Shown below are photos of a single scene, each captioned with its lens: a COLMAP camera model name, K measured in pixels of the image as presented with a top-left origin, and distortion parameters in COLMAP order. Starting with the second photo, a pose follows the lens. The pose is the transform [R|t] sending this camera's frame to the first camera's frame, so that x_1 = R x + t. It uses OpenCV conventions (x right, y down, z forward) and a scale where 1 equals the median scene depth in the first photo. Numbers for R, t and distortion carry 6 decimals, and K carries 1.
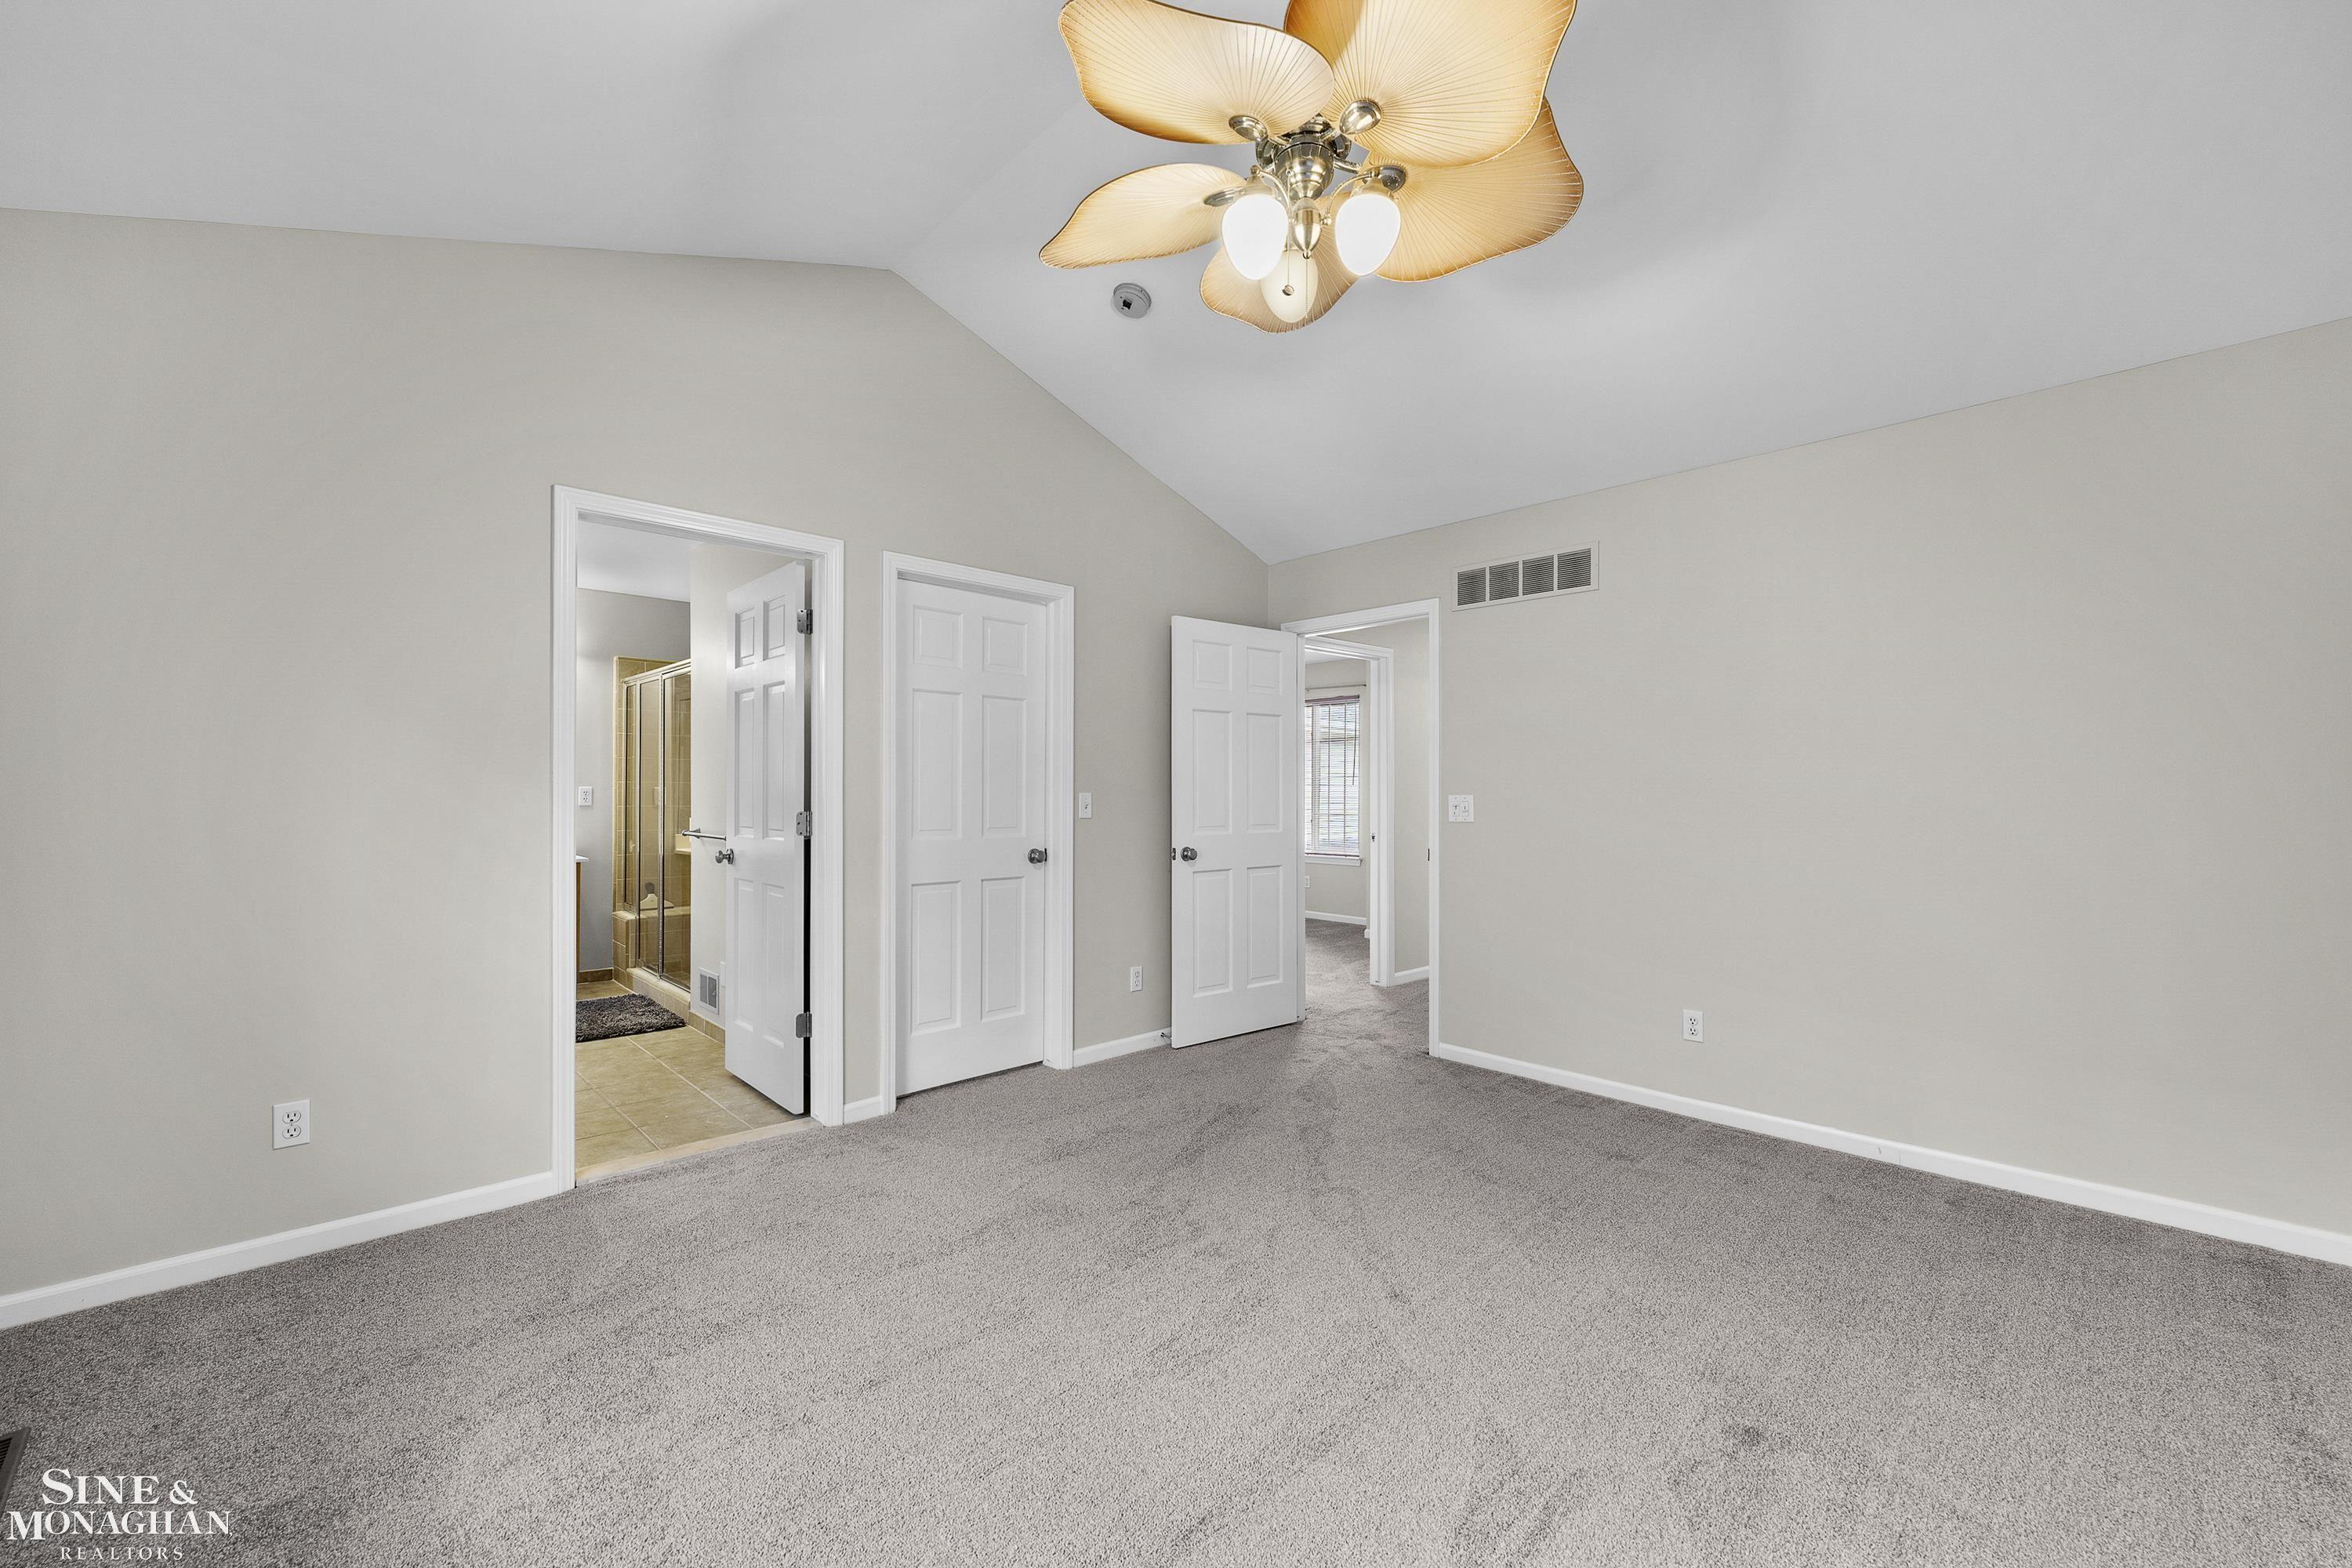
lens RADIAL K [[946.4, 0, 1178.0], [0, 946.4, 786.0], [0, 0, 1]] dist [0.004317, -0.000143]
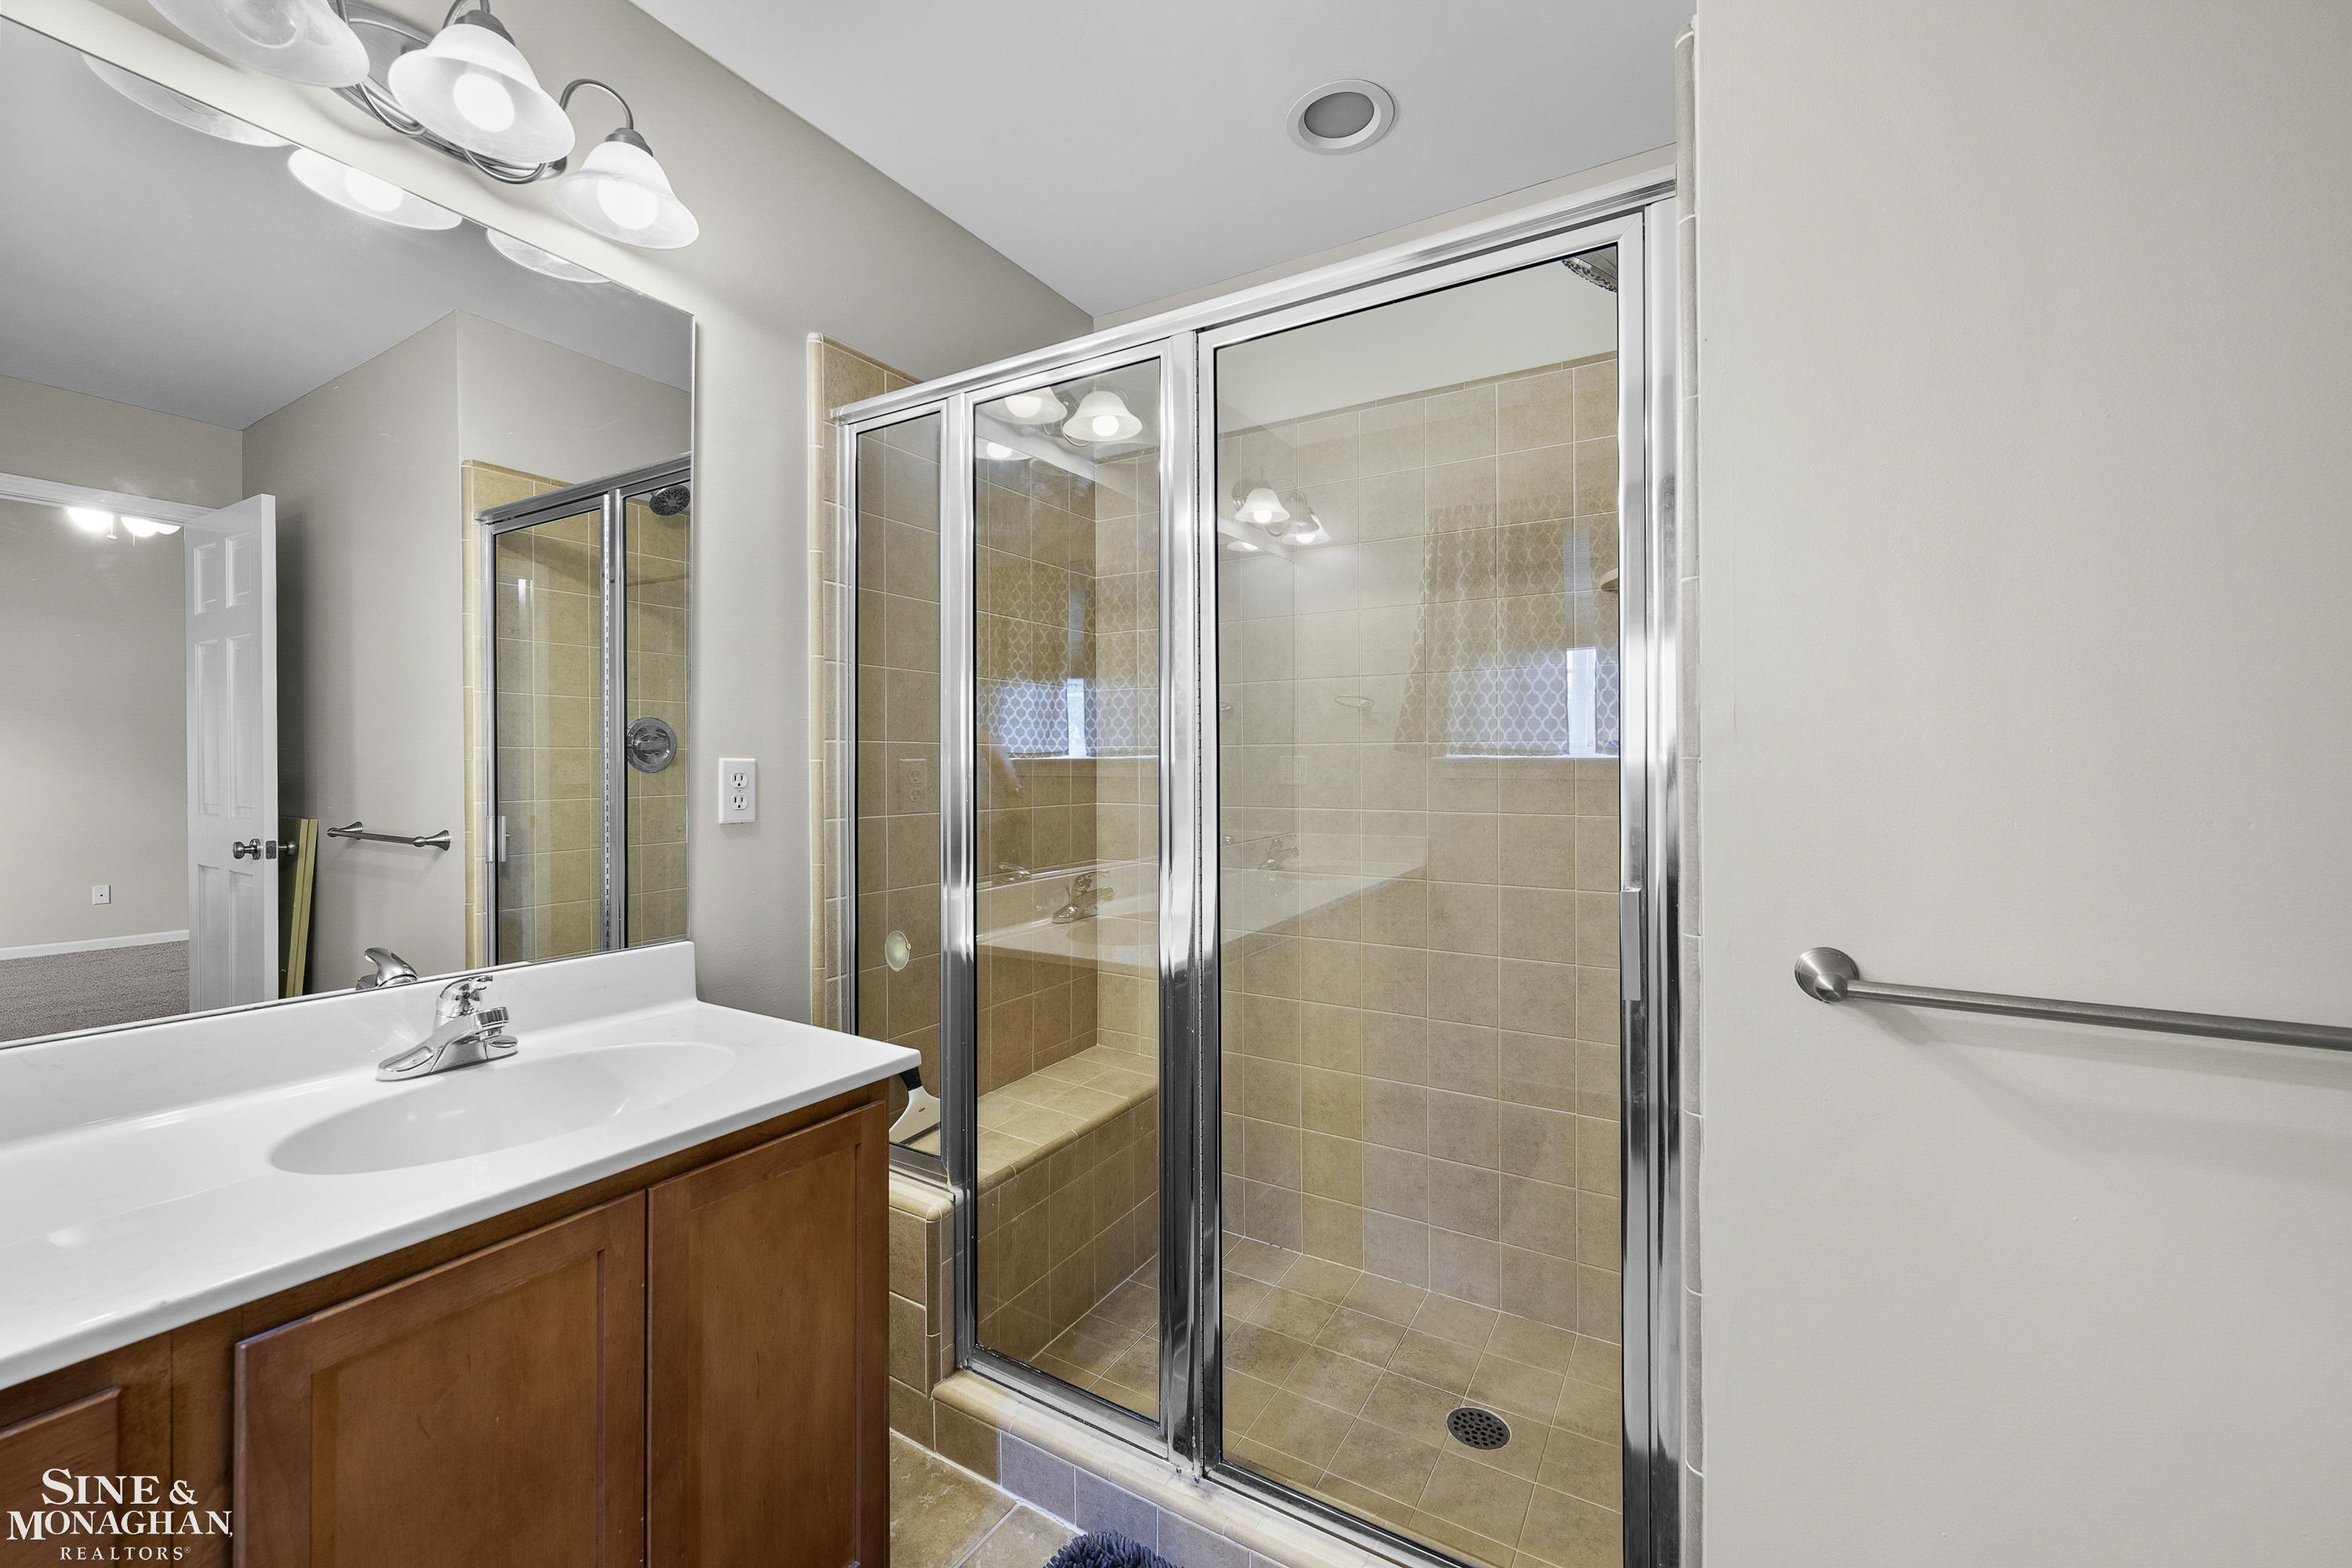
lens RADIAL K [[946.4, 0, 1177.7], [0, 946.4, 760.2], [0, 0, 1]] dist [0.004317, -0.000143]
pose [[0.962274, 0.000222, 0.272083, -0.574040], [0.000634, 0.999995, -0.003059, 0.002596], [-0.272083, 0.003116, 0.962269, 0.684115]]
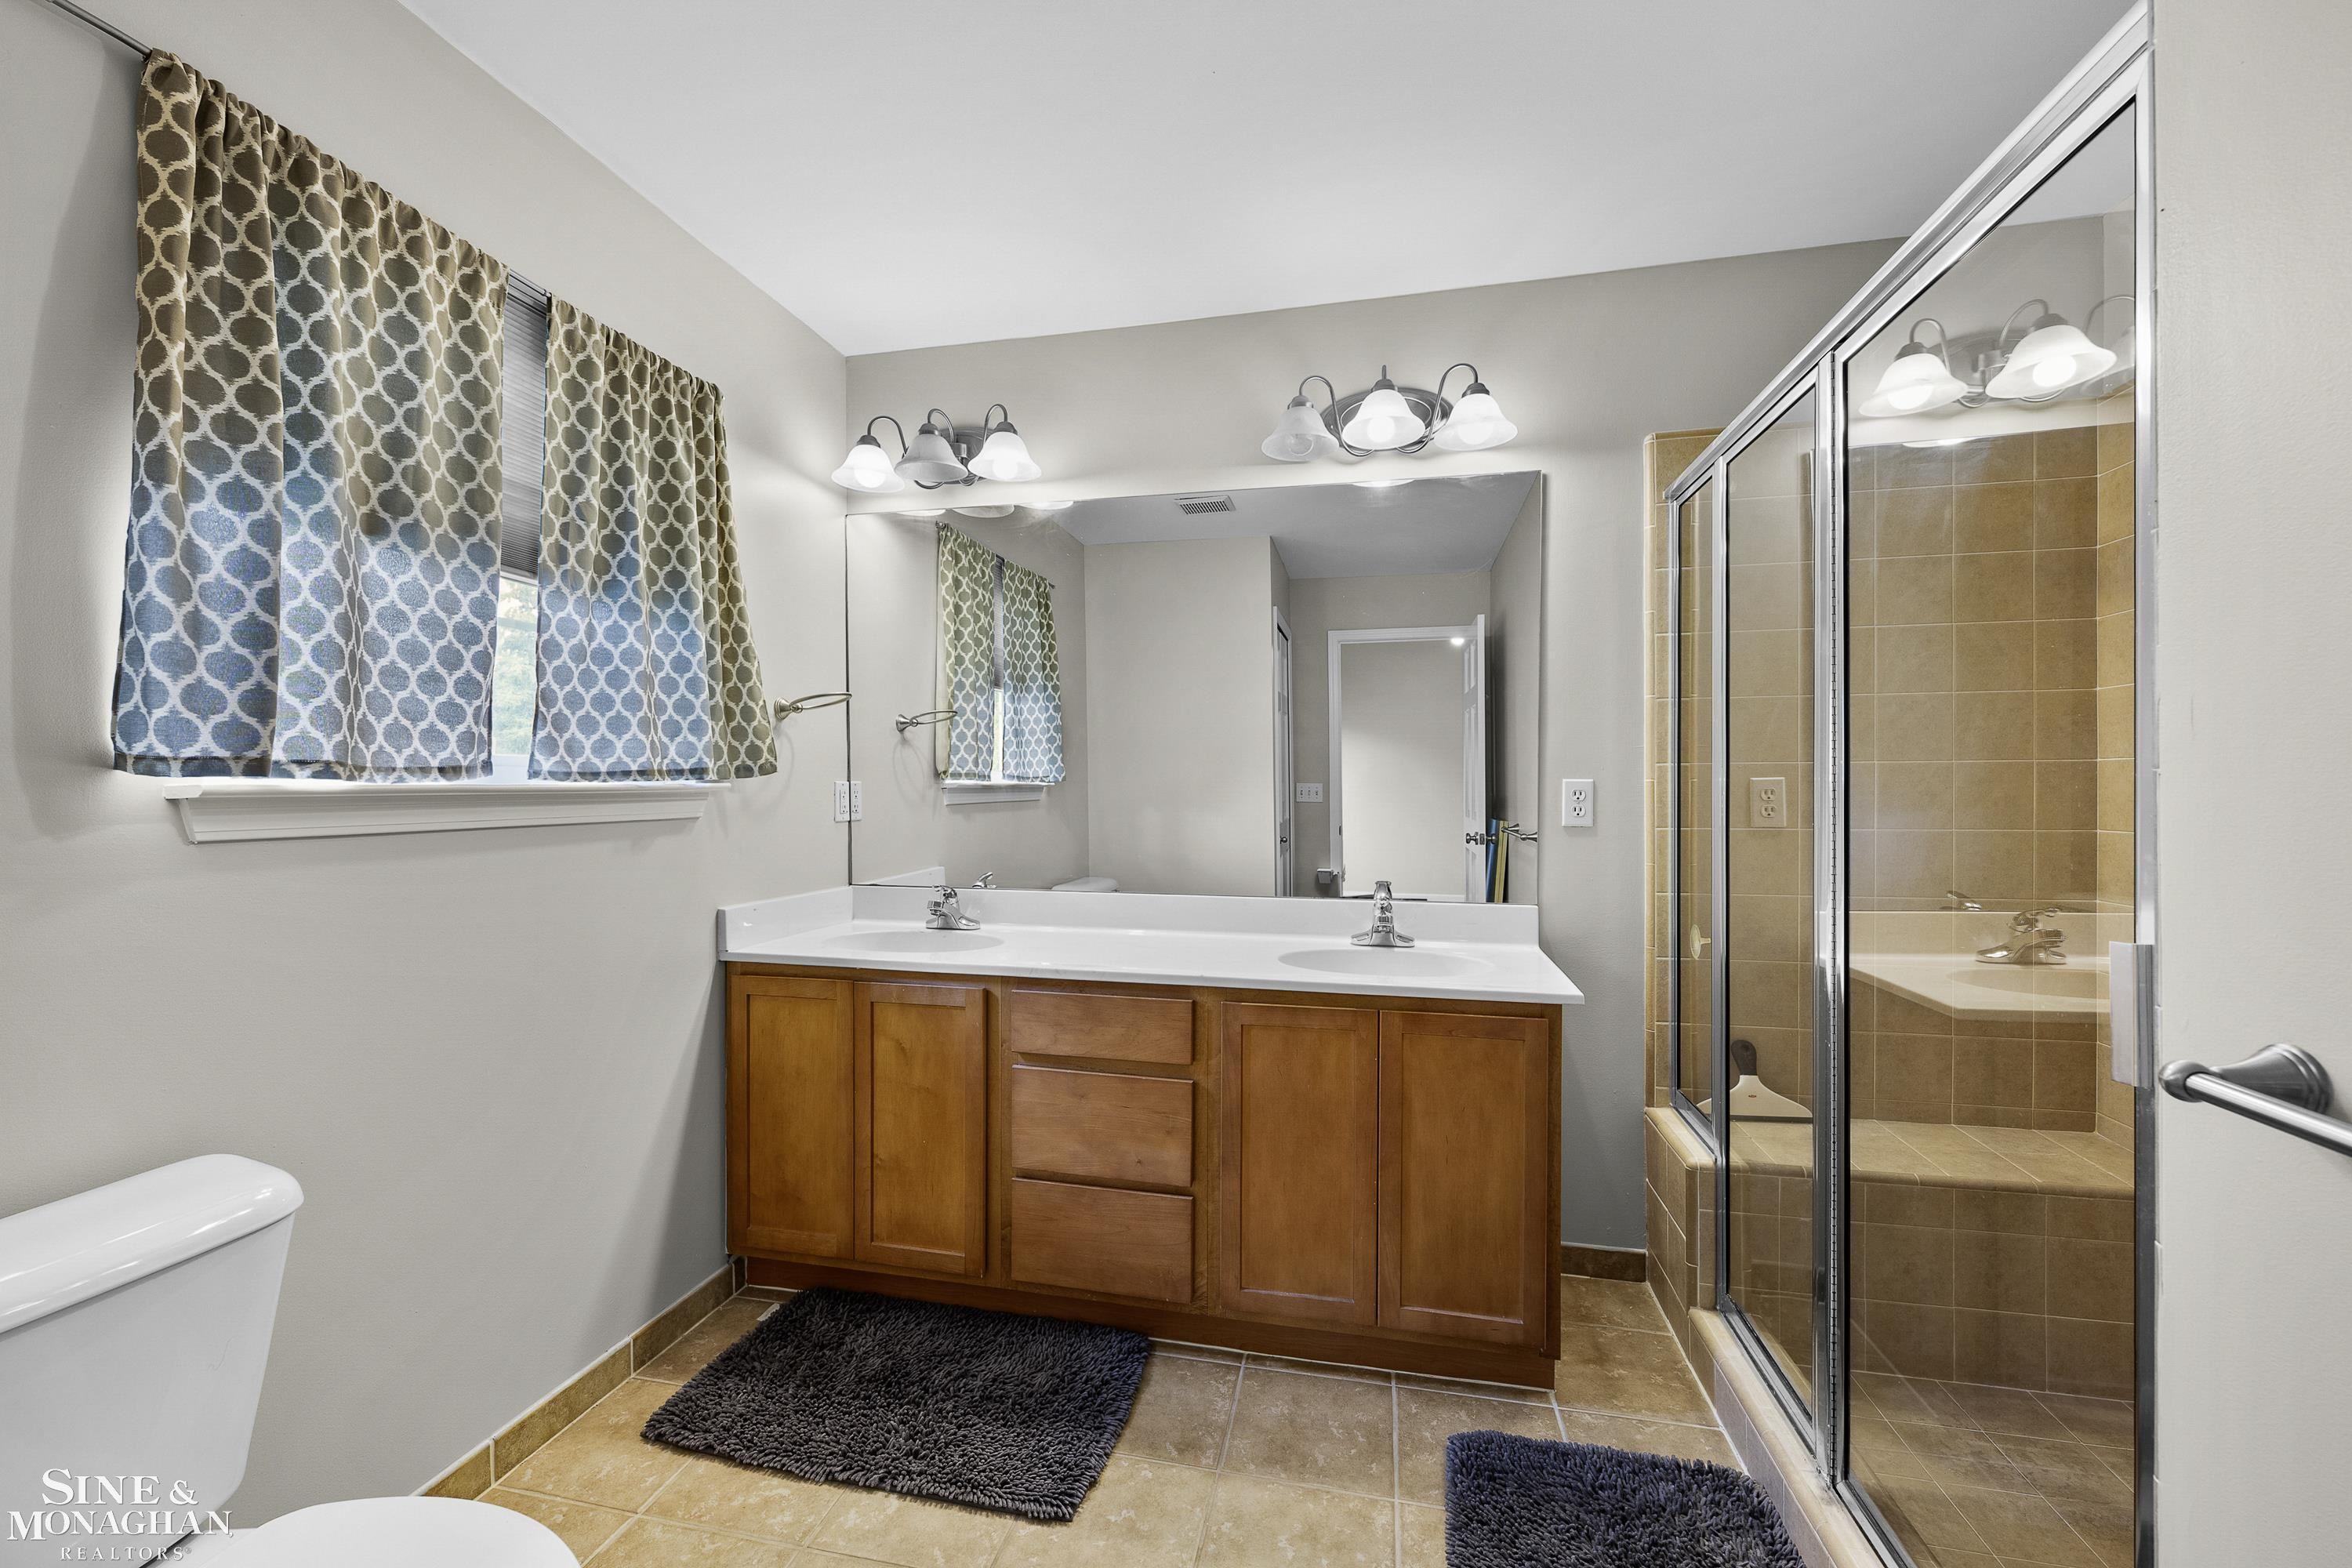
lens RADIAL K [[946.4, 0, 1166.1], [0, 946.4, 789.9], [0, 0, 1]] dist [0.004317, -0.000143]
pose [[0.560265, 0.000271, -0.828314, -0.393876], [0.005207, 0.999979, 0.003849, 0.003071], [0.828297, -0.006469, 0.560251, 0.636408]]
